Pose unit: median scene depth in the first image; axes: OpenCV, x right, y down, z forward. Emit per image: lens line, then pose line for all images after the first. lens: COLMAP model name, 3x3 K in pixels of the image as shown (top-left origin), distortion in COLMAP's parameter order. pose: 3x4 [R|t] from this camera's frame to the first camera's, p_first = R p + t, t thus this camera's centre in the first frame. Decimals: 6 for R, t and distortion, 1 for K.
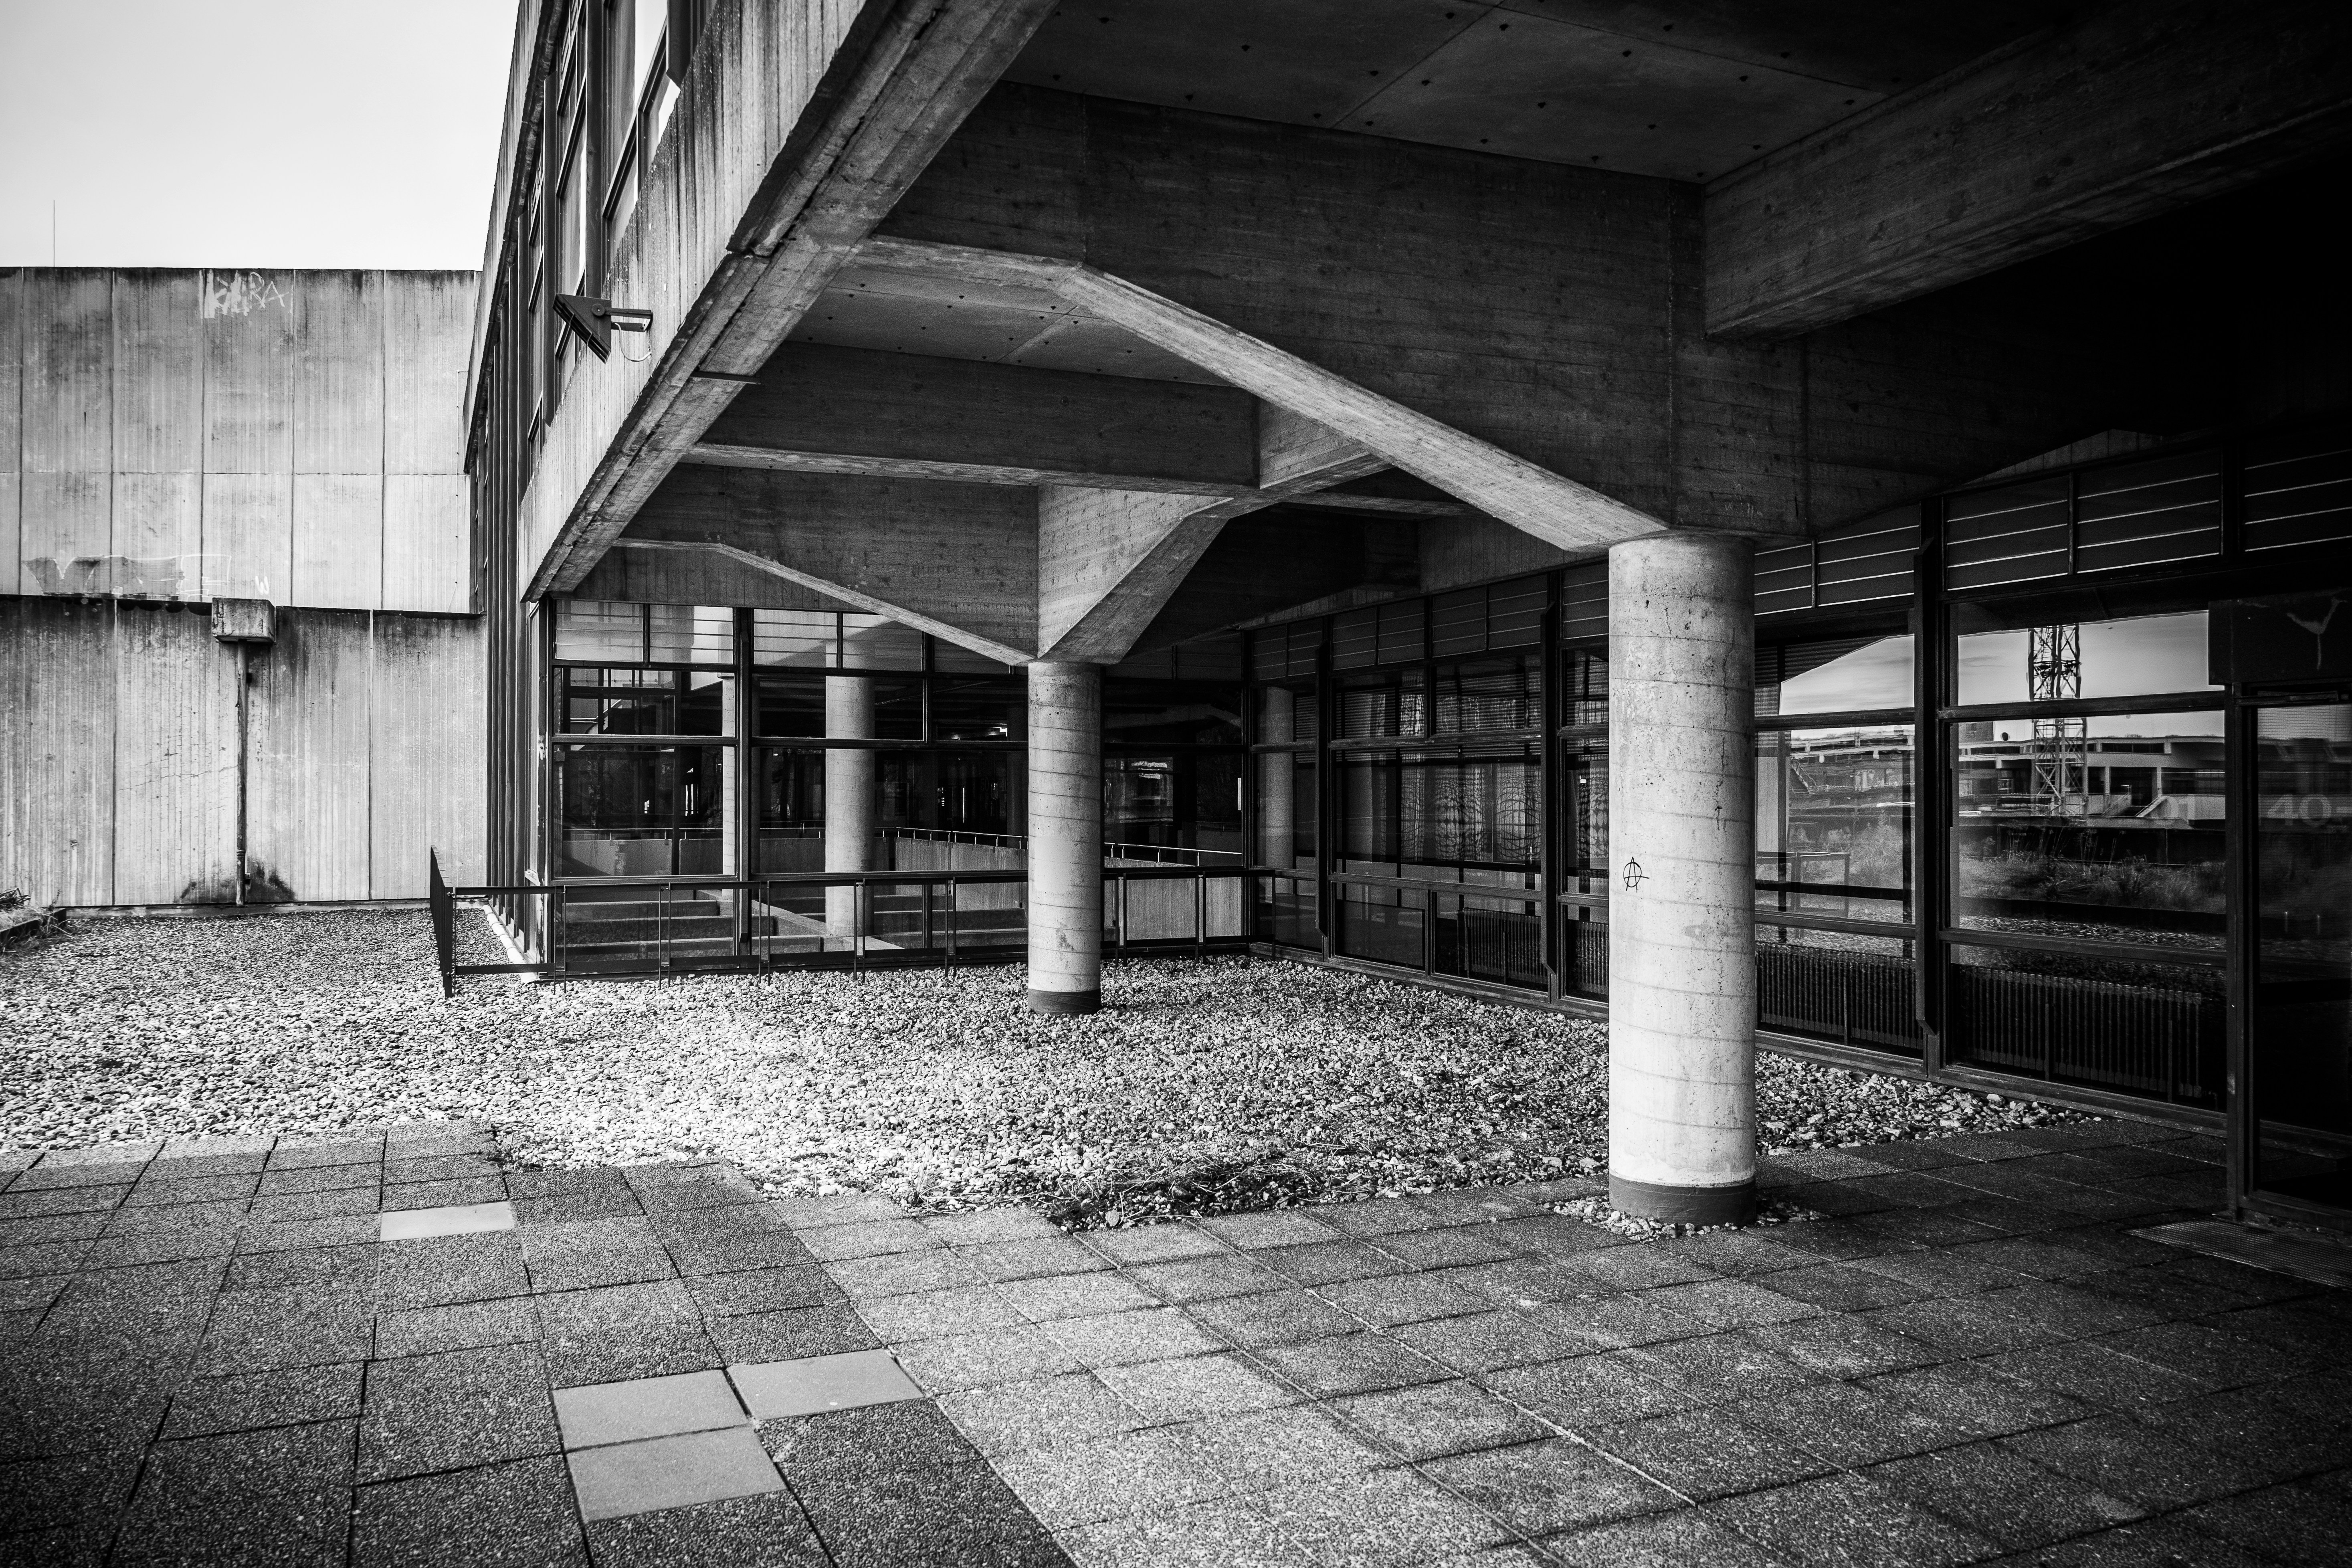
lens RADIAL K [[1510.4, 0, 1181.8], [0, 1510.4, 771.3], [0, 0, 1]] dist [0.006445, -0.007661]
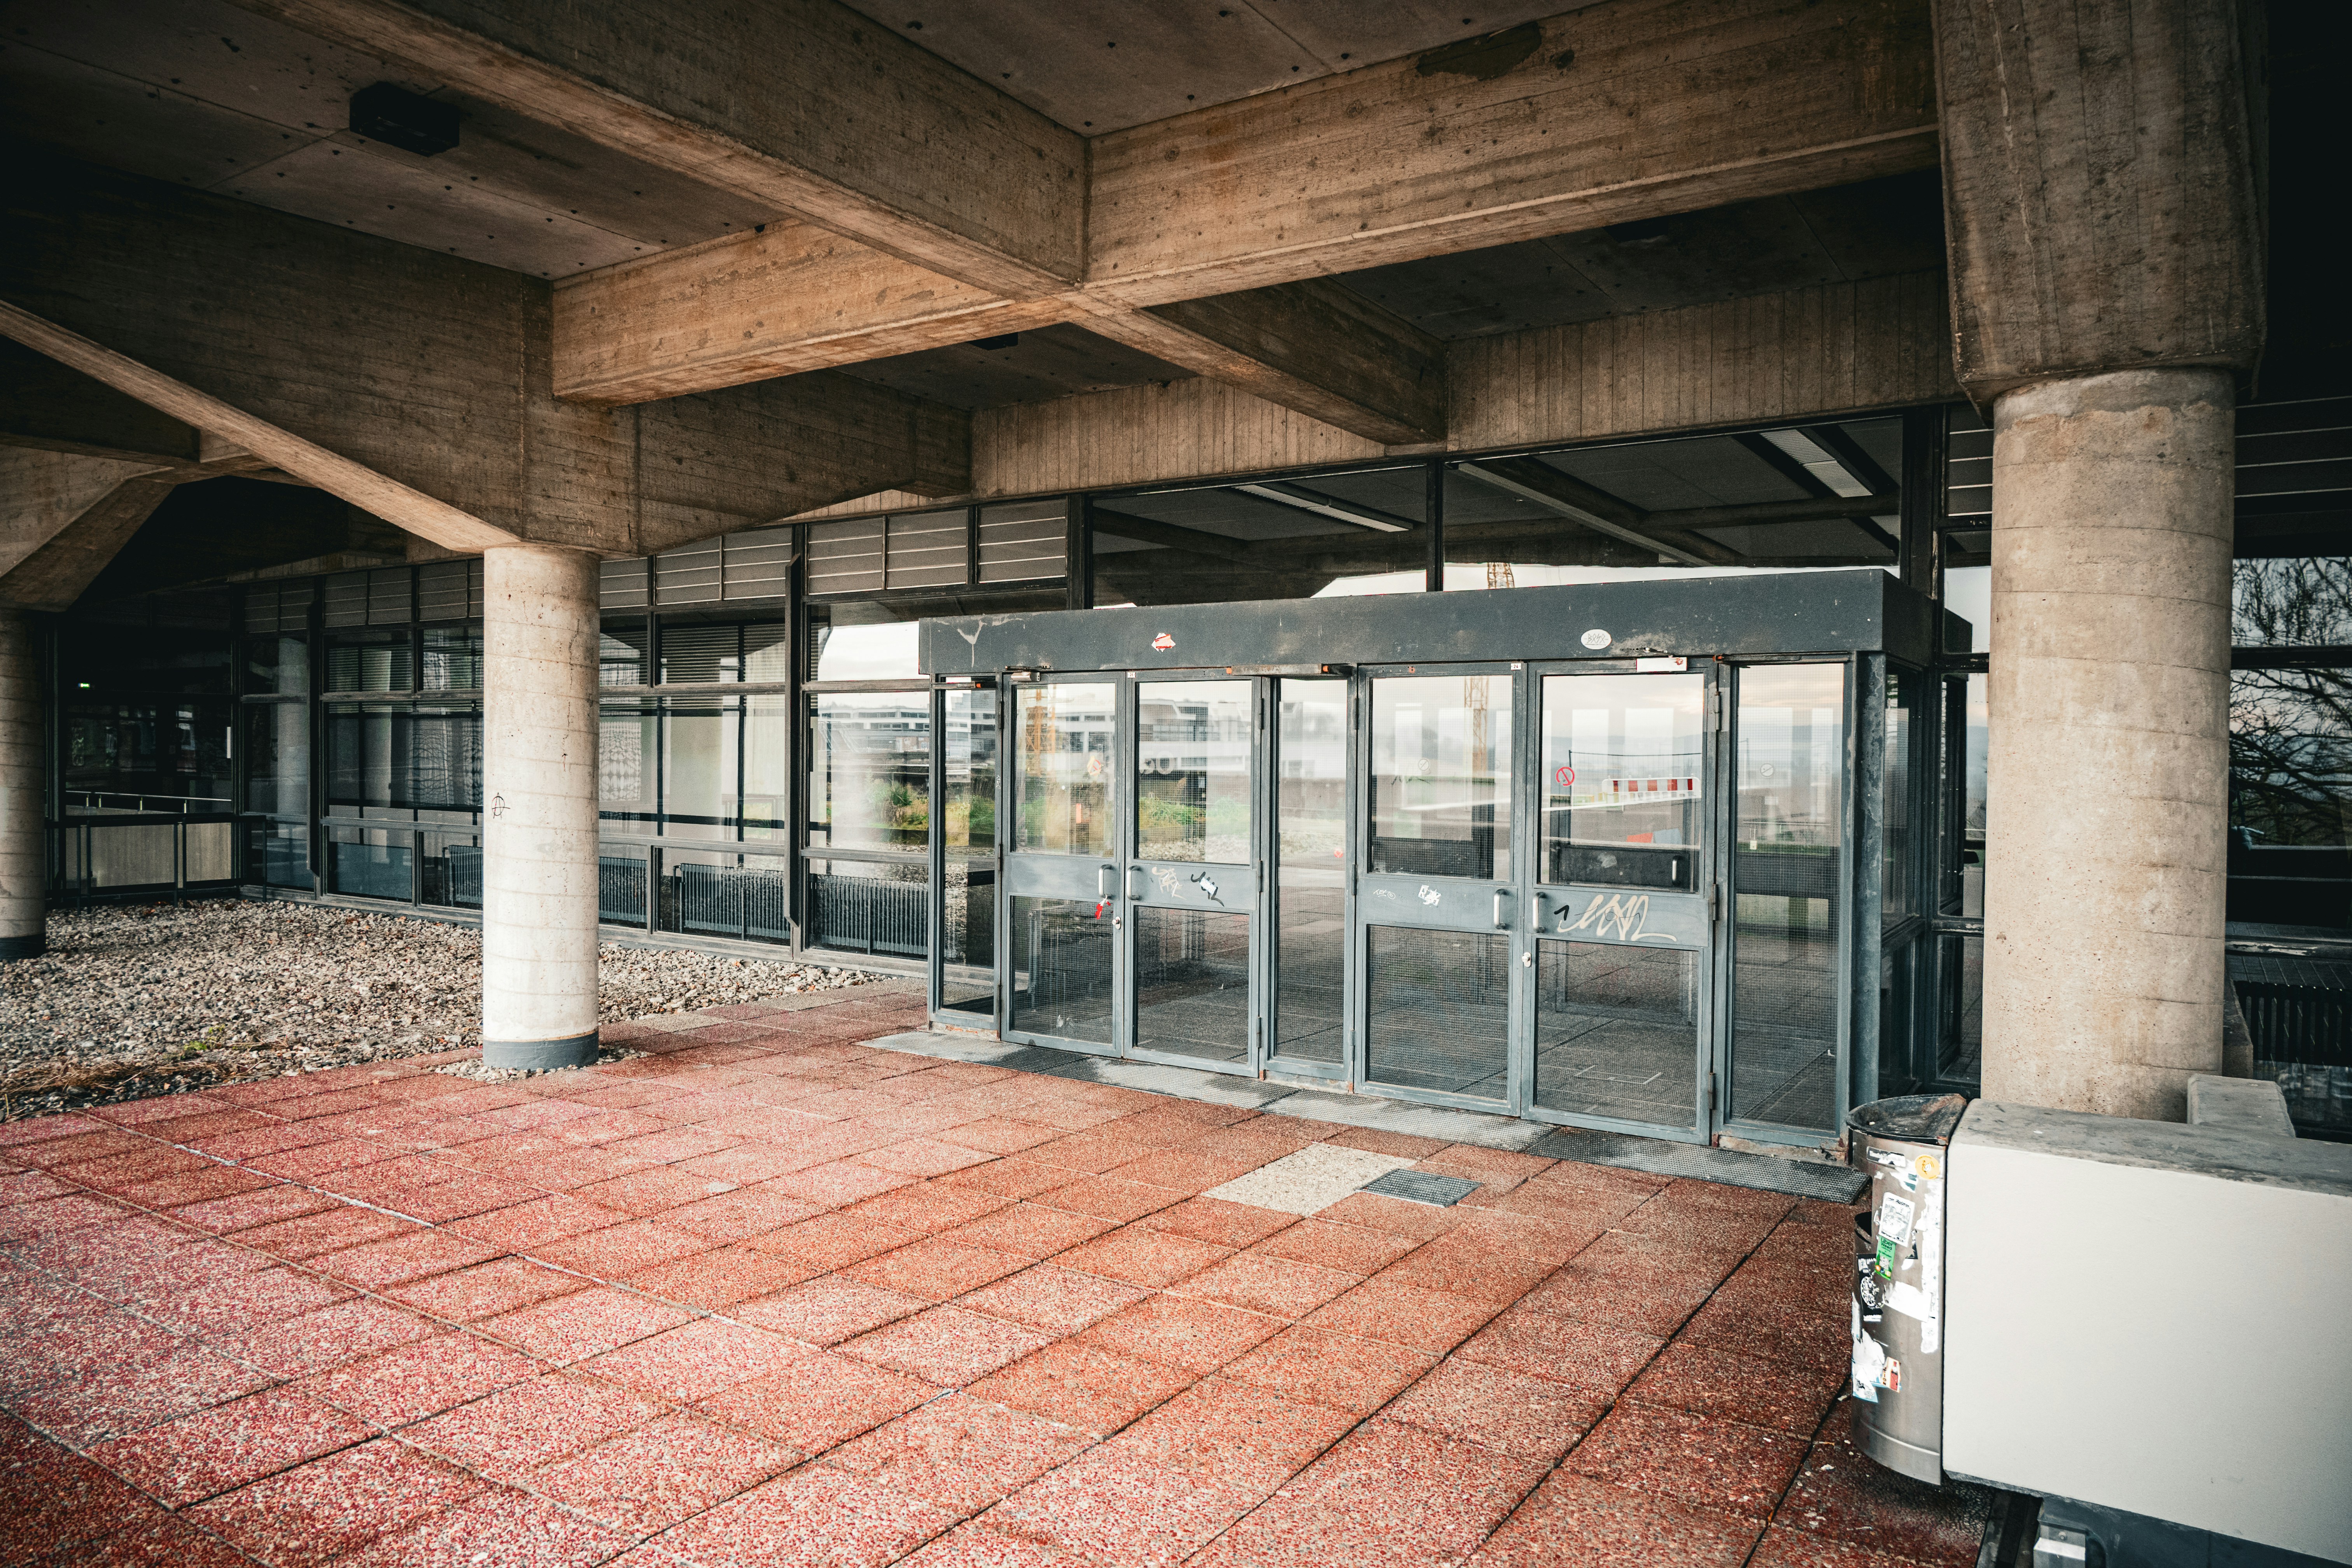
lens RADIAL K [[1510.4, 0, 1181.8], [0, 1510.4, 771.3], [0, 0, 1]] dist [0.006445, -0.007661]
pose [[0.863860, 0.001326, 0.503730, 0.160011], [-0.016076, 0.999560, 0.024938, -0.002989], [-0.503476, -0.029641, 0.863501, -0.435076]]
